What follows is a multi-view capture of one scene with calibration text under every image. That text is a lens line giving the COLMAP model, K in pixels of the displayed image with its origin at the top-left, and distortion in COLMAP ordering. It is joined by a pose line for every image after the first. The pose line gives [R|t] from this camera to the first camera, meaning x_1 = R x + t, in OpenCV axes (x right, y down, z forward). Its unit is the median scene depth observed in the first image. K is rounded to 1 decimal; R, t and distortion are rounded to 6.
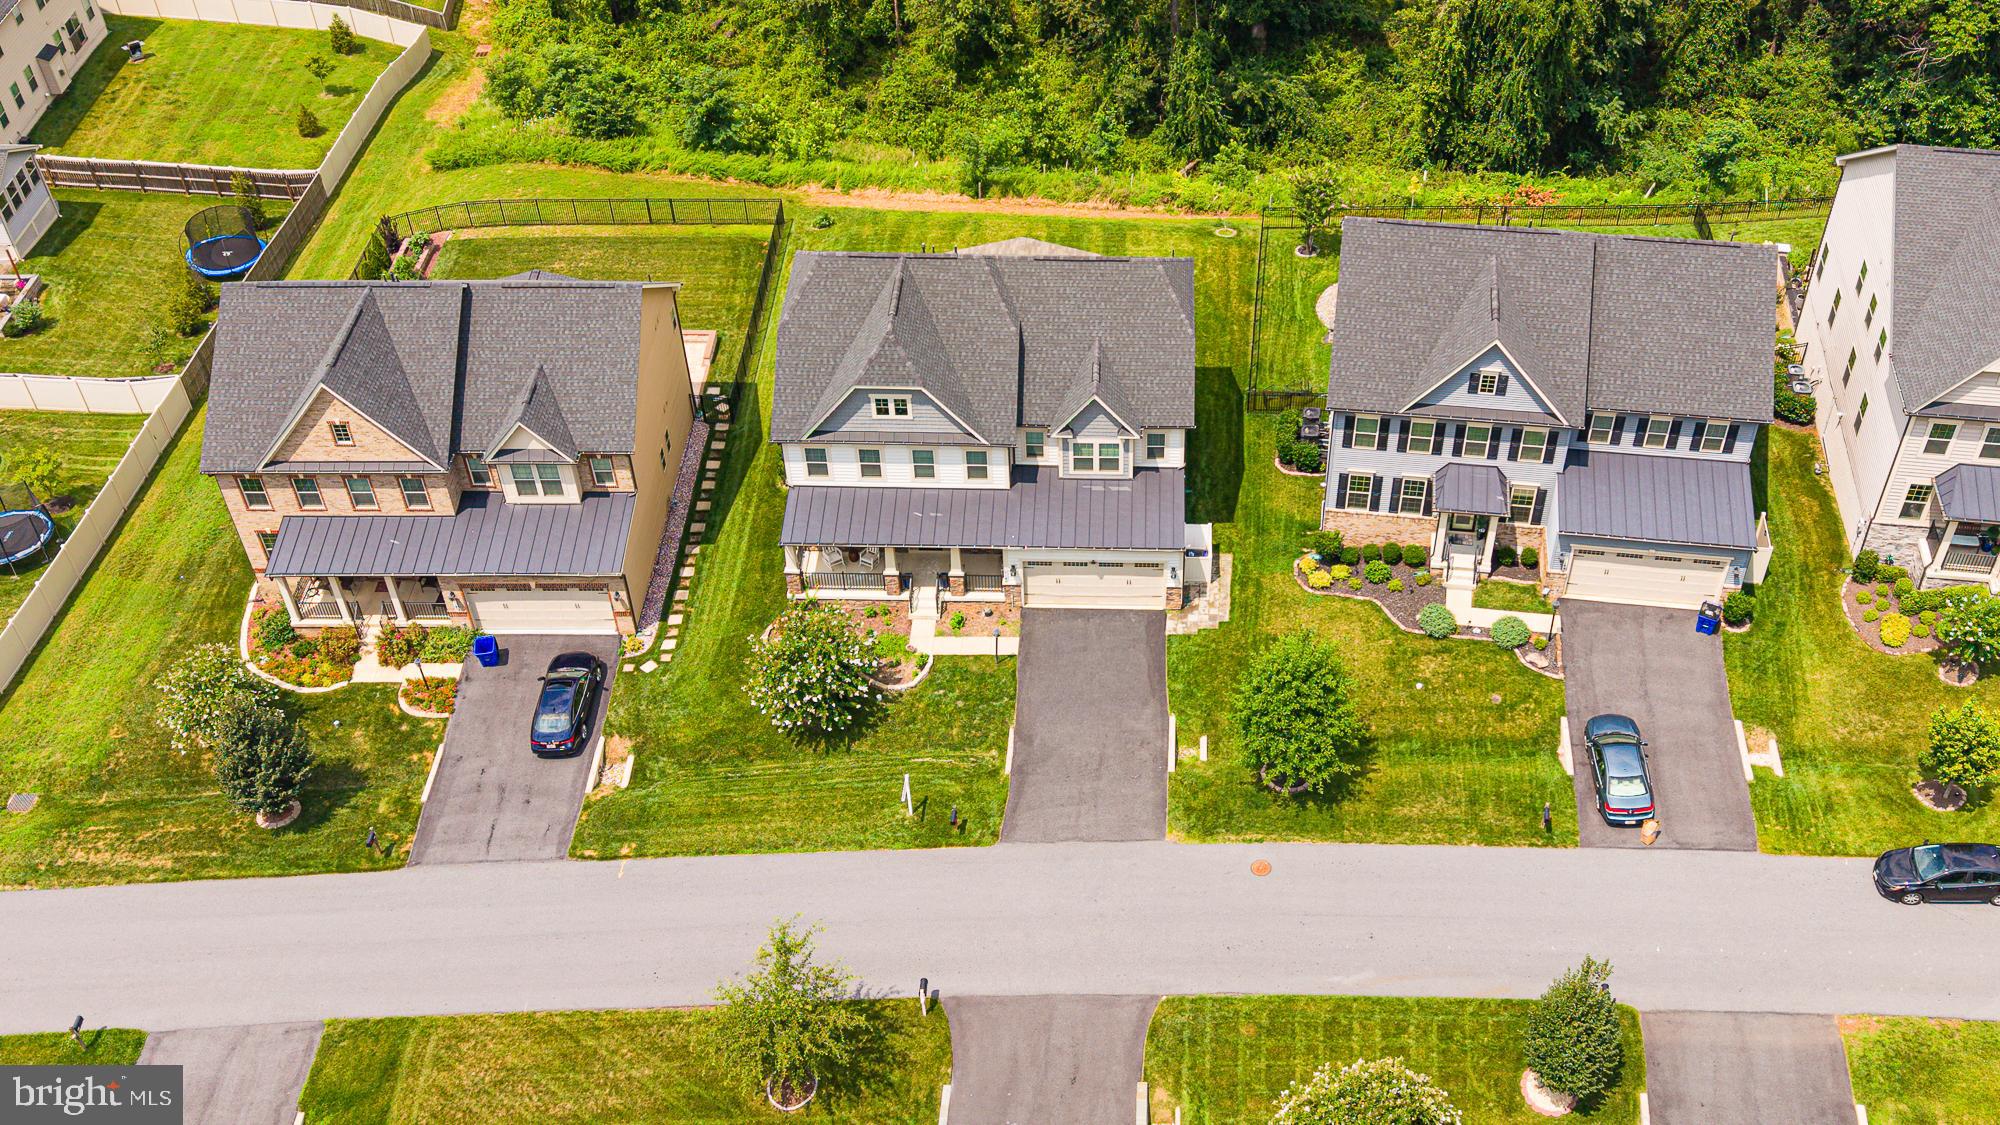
lens RADIAL K [[1854.9, 0, 1122.1], [0, 1854.9, 563.0], [0, 0, 1]] dist [0.151685, -0.415551]
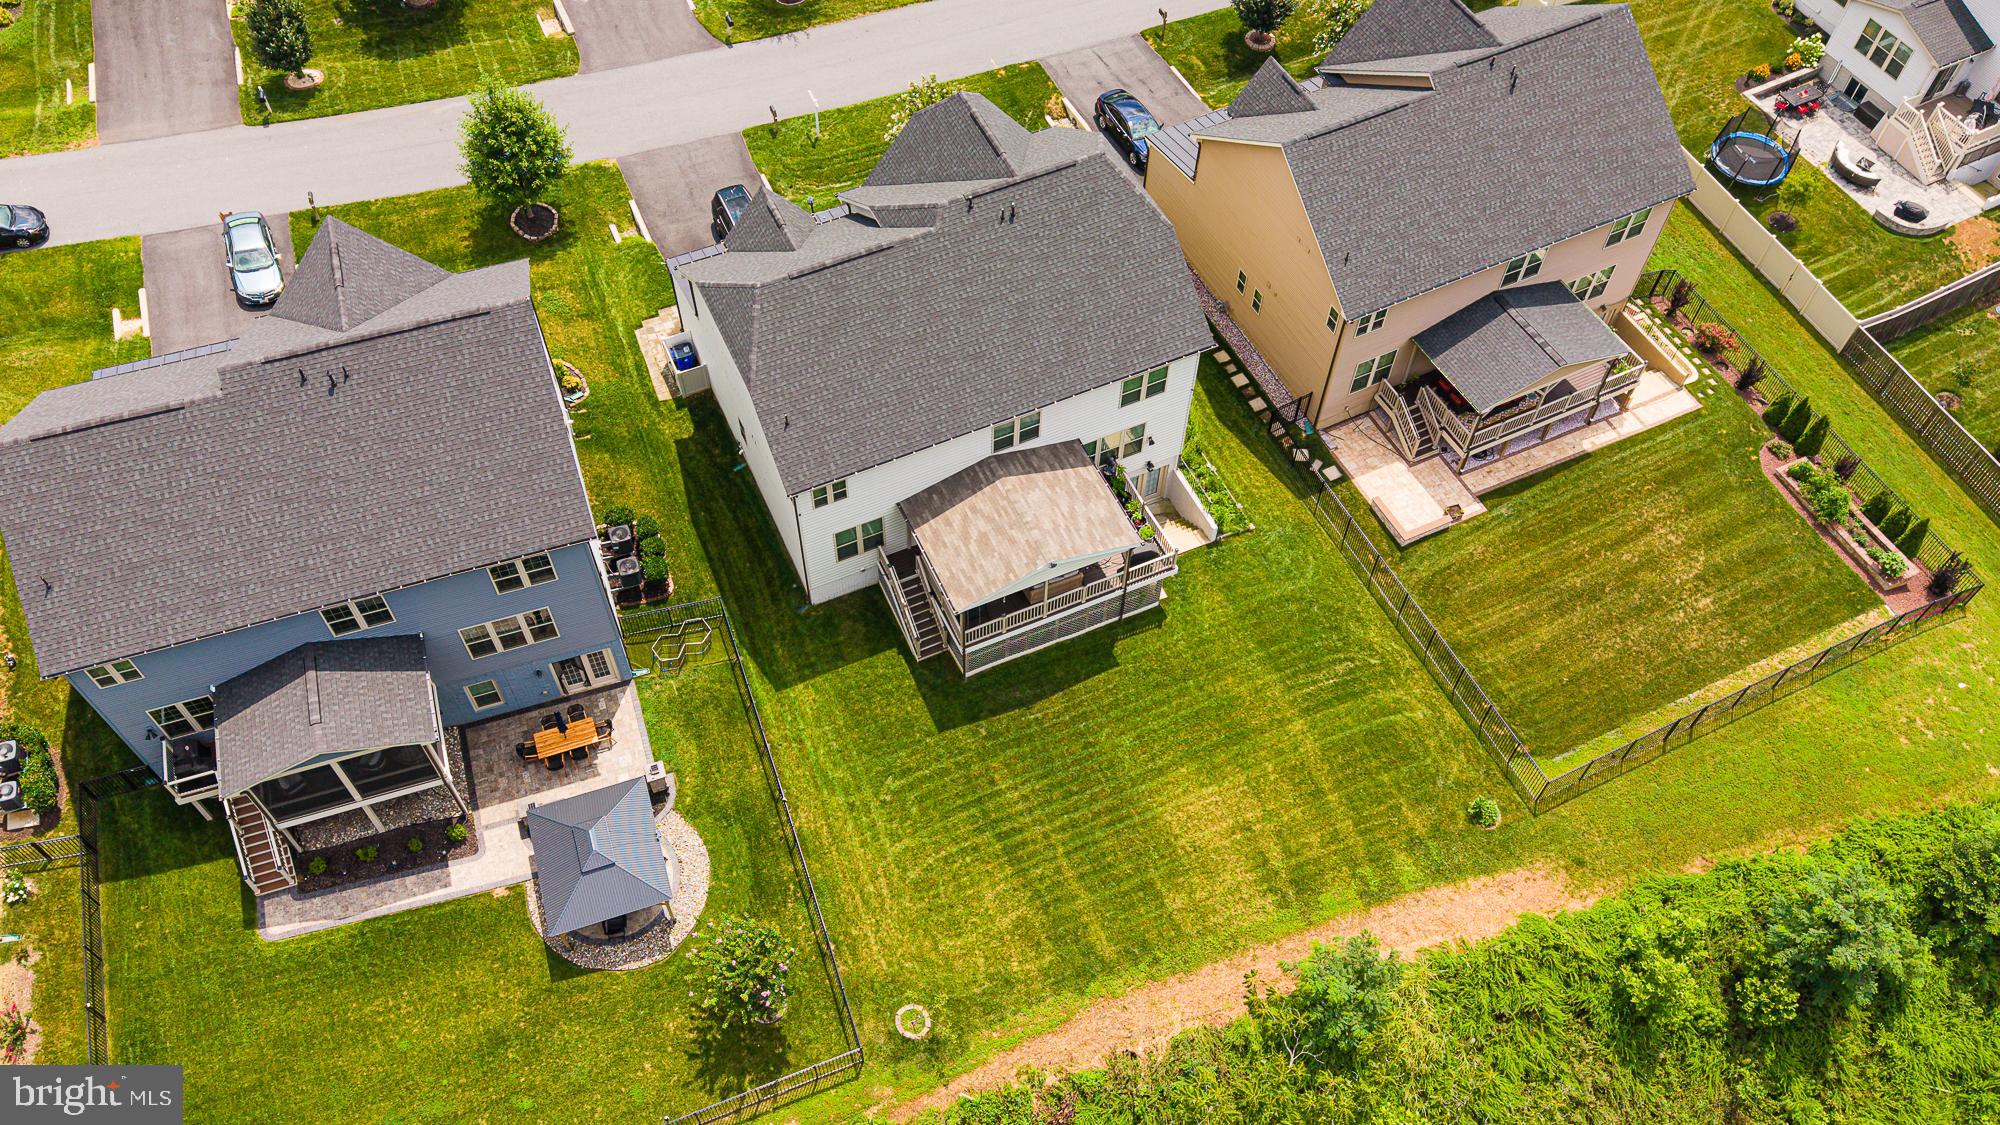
lens RADIAL K [[1583.2, 0, 927.0], [0, 1583.2, 592.9], [0, 0, 1]] dist [0.090851, -0.170701]
pose [[-0.912962, 0.338007, -0.228585, 0.165855], [-0.271070, -0.083677, 0.958916, -0.911072], [0.304993, 0.937416, 0.168018, 1.067859]]
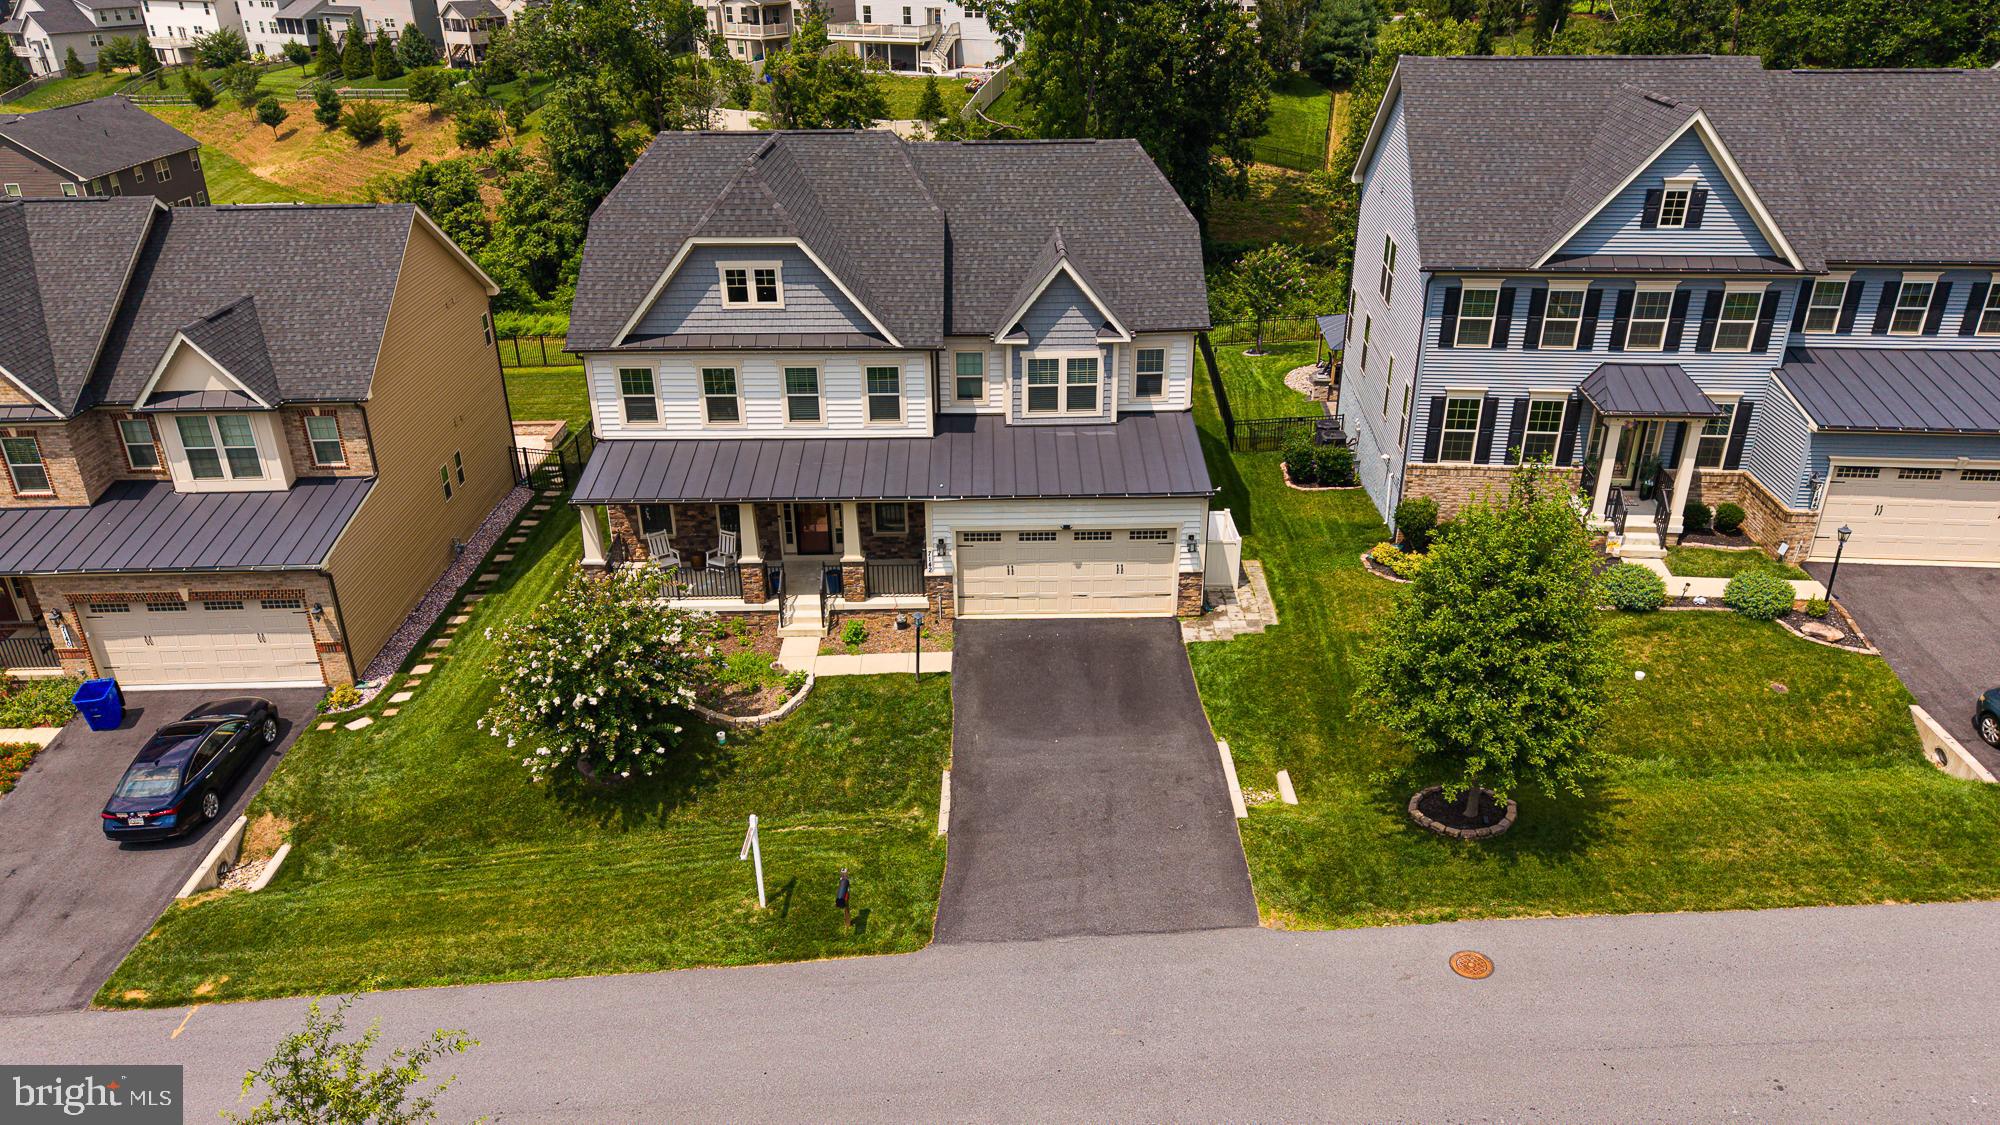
lens RADIAL K [[1324.8, 0, 1003.6], [0, 1324.8, 577.4], [0, 0, 1]] dist [0.031246, -0.036400]
pose [[0.999475, -0.026853, 0.018109, -0.046425], [0.030917, 0.957619, -0.286373, 0.146546], [-0.009651, 0.286783, 0.957947, 0.575100]]
